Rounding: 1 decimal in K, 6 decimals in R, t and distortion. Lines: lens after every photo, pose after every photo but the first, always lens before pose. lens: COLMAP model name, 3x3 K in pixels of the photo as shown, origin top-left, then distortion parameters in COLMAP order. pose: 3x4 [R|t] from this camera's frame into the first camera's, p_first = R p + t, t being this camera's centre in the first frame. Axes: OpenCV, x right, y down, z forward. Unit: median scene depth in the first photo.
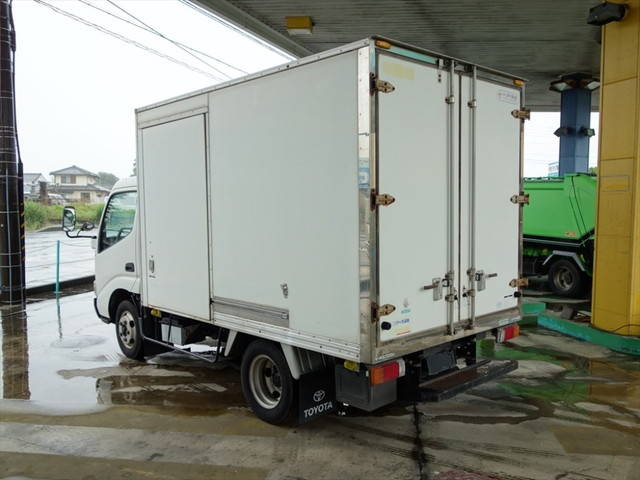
lens RADIAL K [[576.0, 0, 320.0], [0, 576.0, 240.0], [0, 0, 1]] dist [-0.062214, 0.004149]
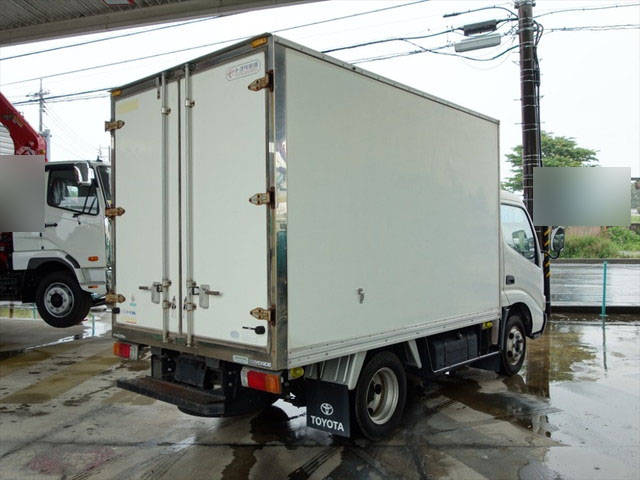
lens RADIAL K [[576.0, 0, 320.0], [0, 576.0, 240.0], [0, 0, 1]] dist [-0.062214, 0.004149]
pose [[0.106926, 0.003027, -0.994262, 1.085906], [-0.054544, 0.998507, -0.002826, -0.020950], [0.992770, 0.054533, 0.106932, 0.999073]]
